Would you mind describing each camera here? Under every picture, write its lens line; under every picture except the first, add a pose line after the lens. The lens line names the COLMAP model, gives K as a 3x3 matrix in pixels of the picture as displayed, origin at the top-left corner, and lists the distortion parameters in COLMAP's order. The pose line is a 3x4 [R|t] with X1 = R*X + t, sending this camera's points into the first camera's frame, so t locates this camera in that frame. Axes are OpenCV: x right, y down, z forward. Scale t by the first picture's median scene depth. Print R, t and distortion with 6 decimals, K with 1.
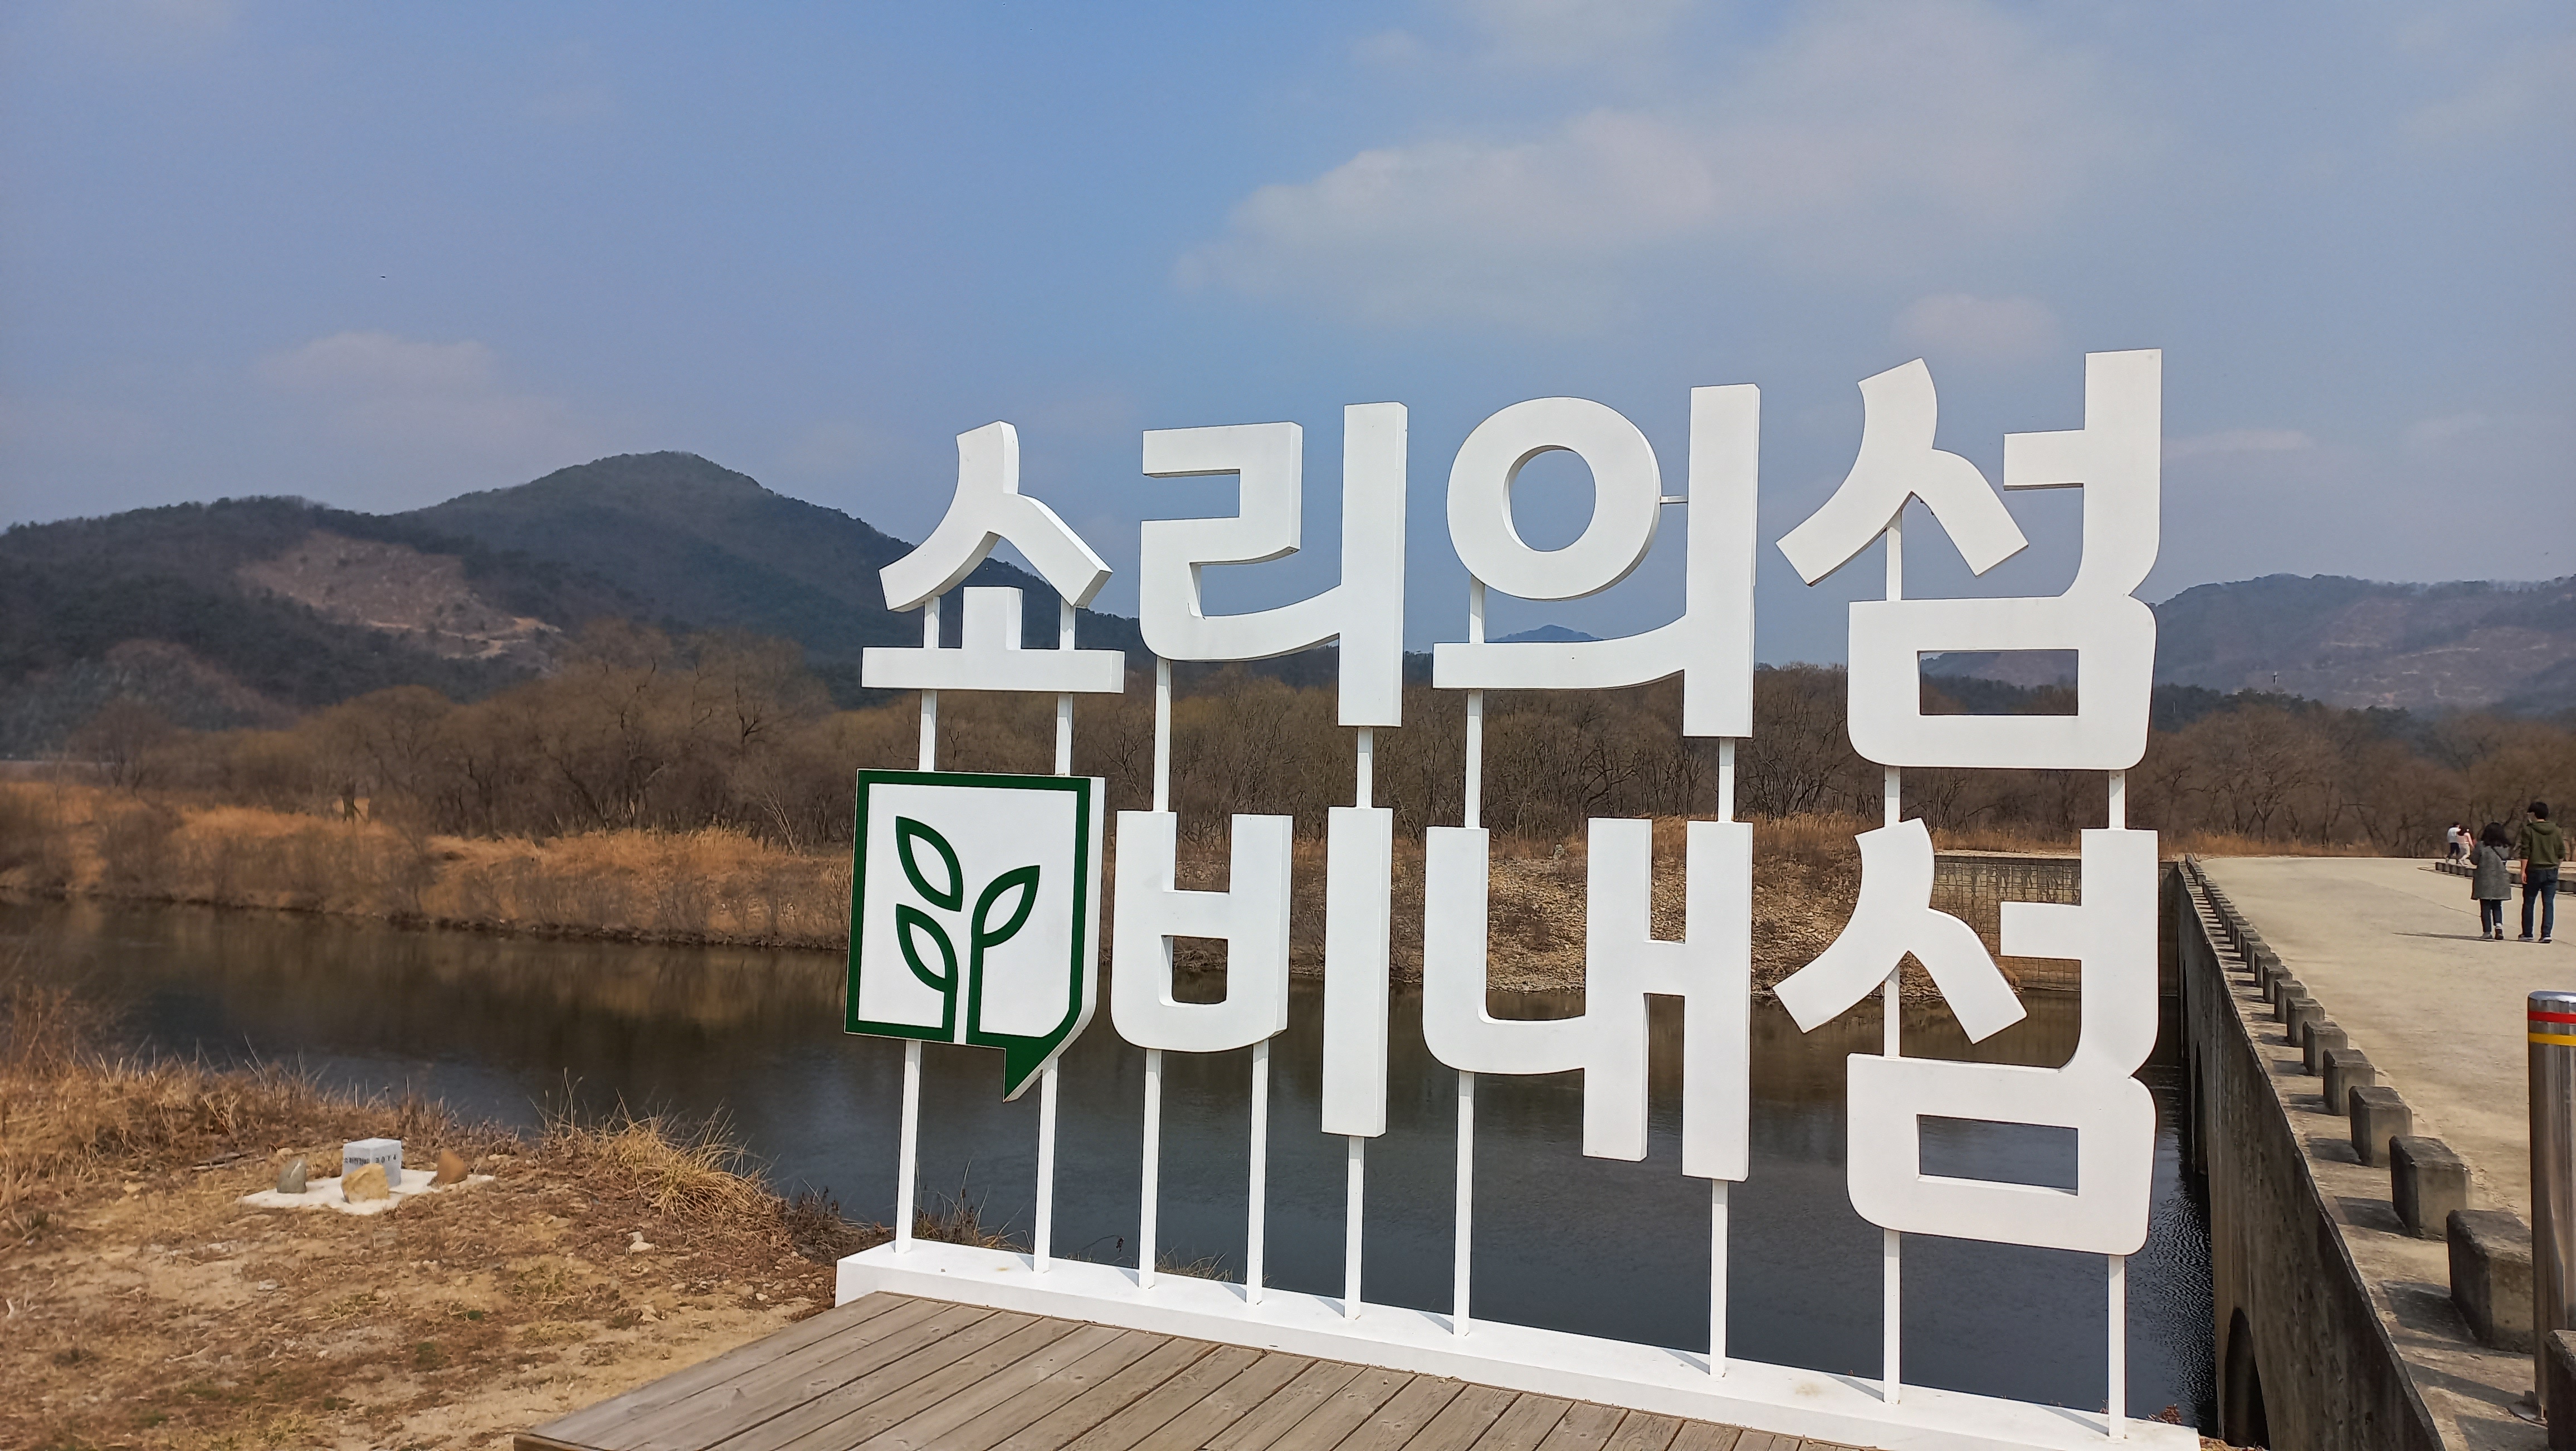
lens RADIAL K [[1831.2, 0, 1283.6], [0, 1831.2, 723.7], [0, 0, 1]] dist [0.022388, -0.001671]
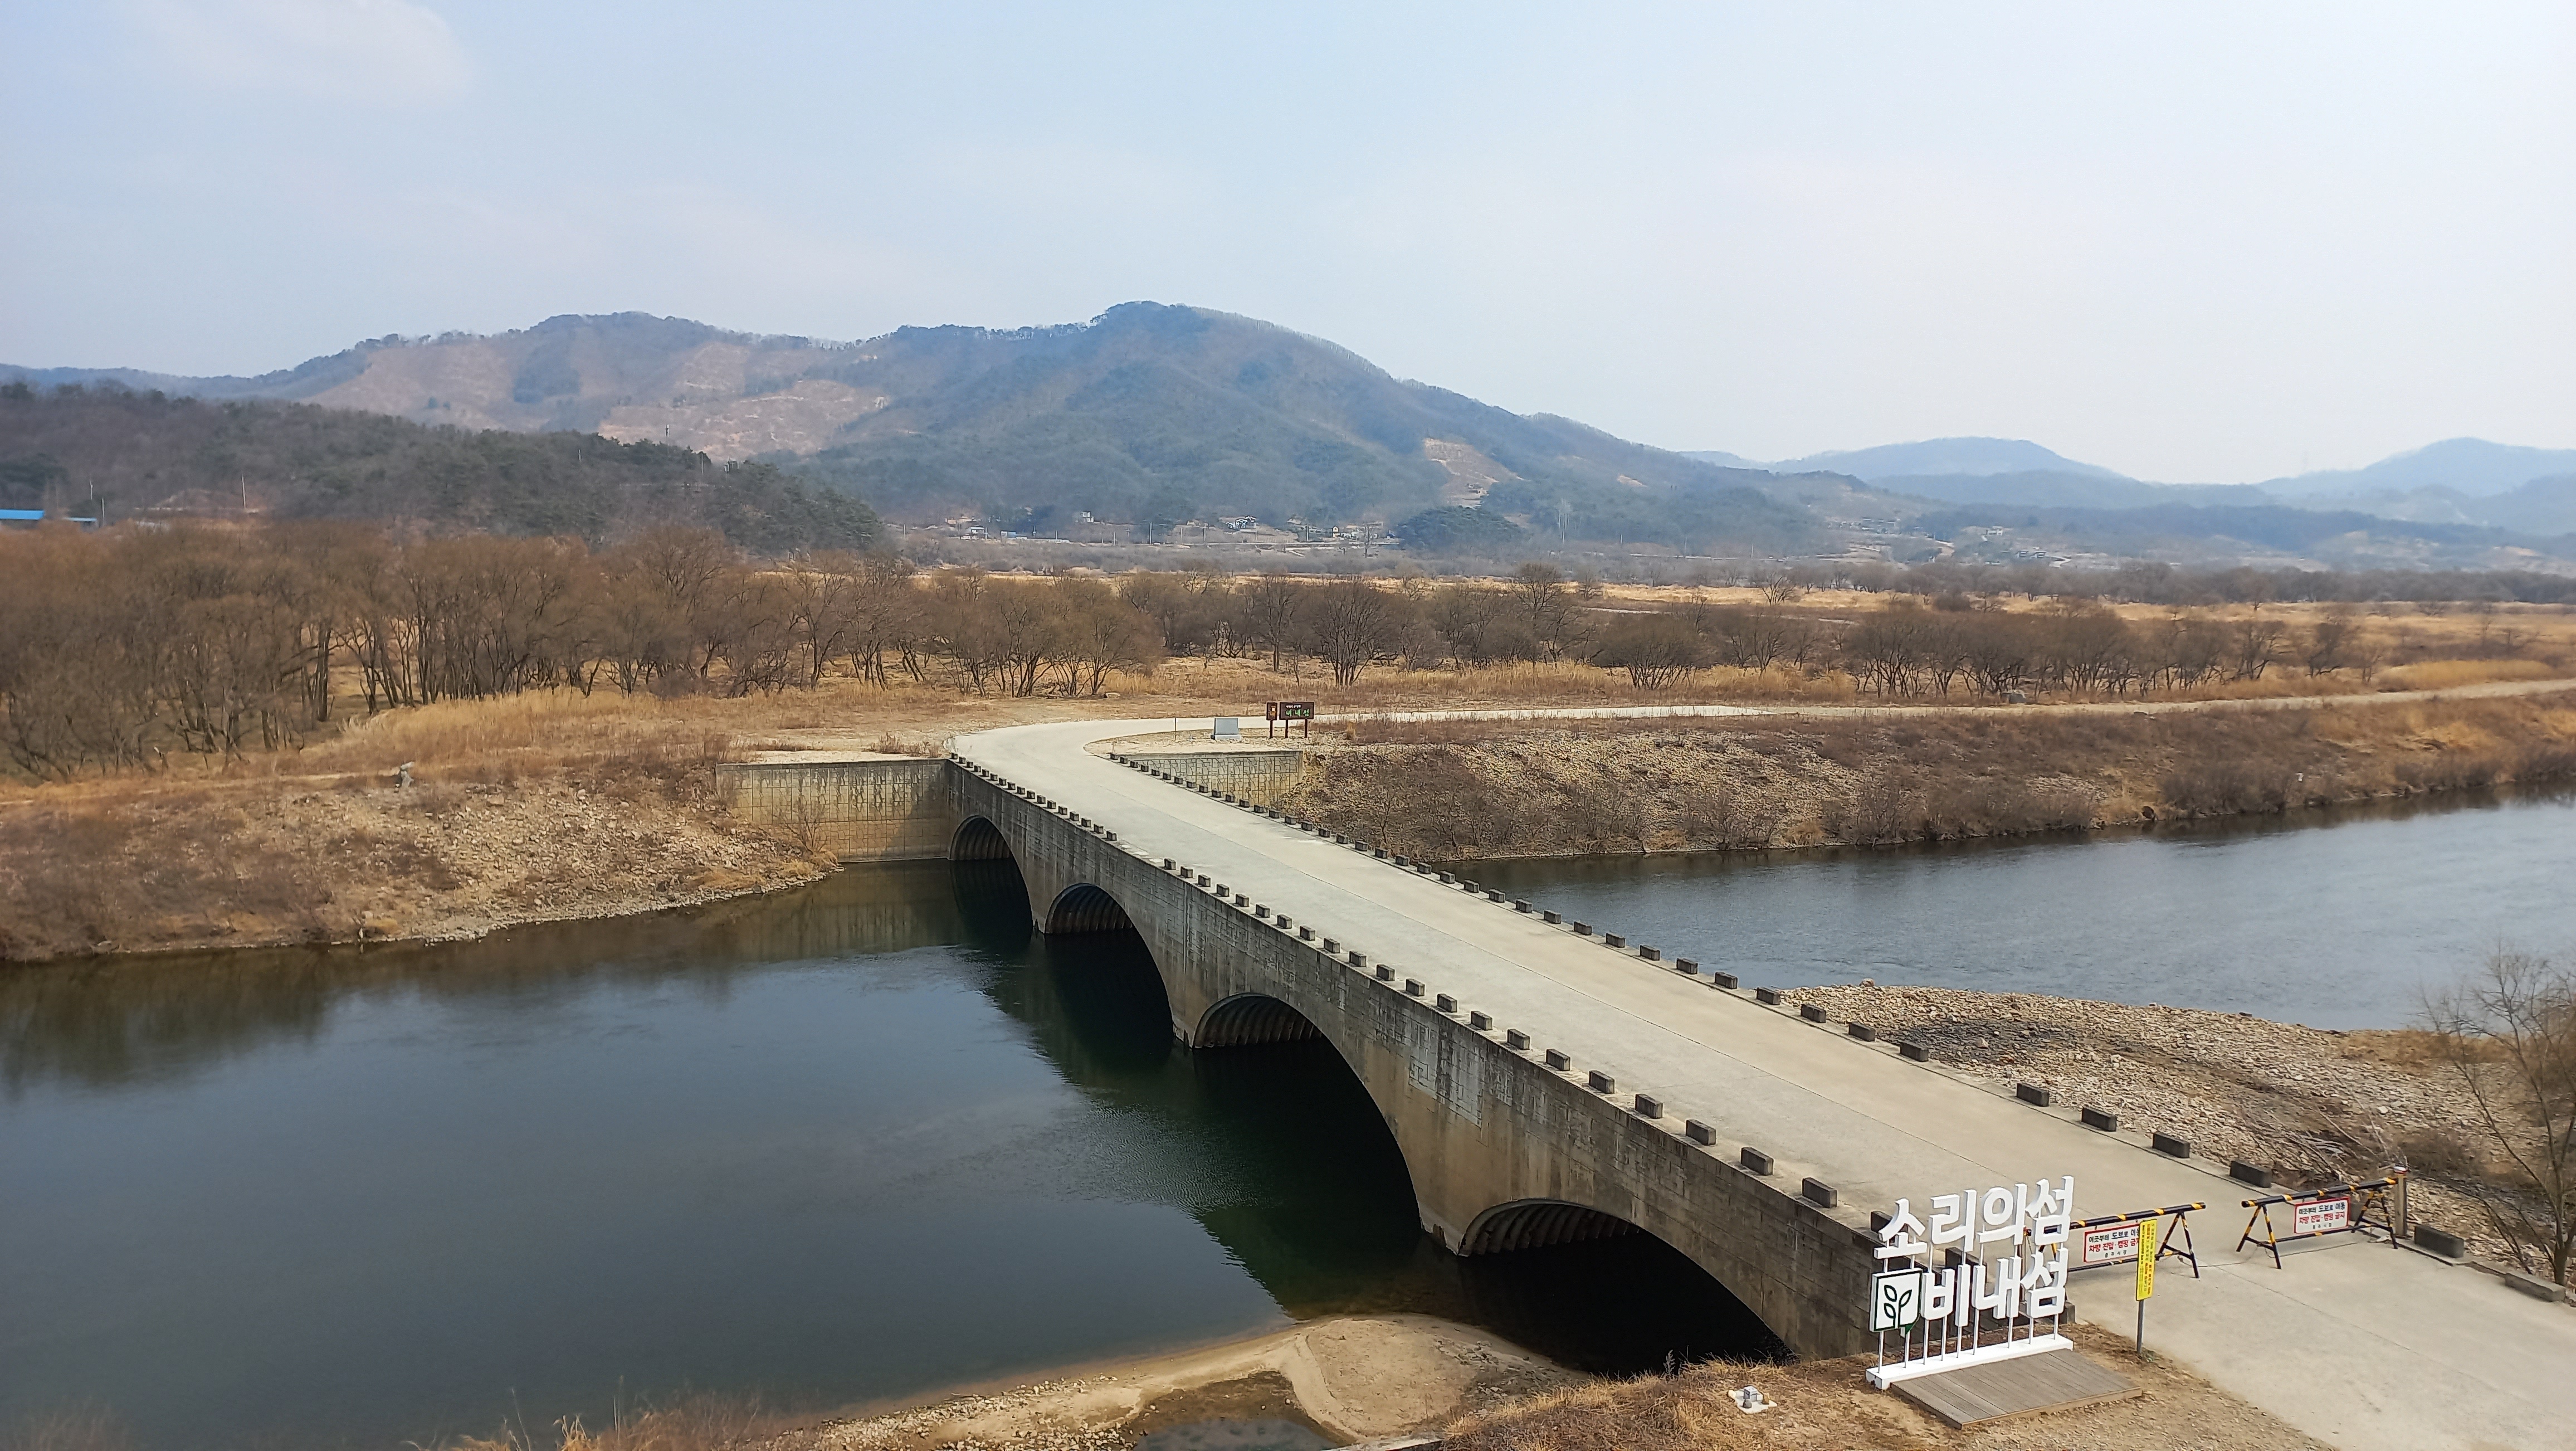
lens RADIAL K [[1831.2, 0, 1286.0], [0, 1831.2, 720.5], [0, 0, 1]] dist [0.022388, -0.001671]
pose [[0.669221, -0.075168, 0.739252, -4.617300], [-0.036357, 0.990366, 0.133615, -1.954228], [-0.742174, -0.116295, 0.660041, -0.782641]]
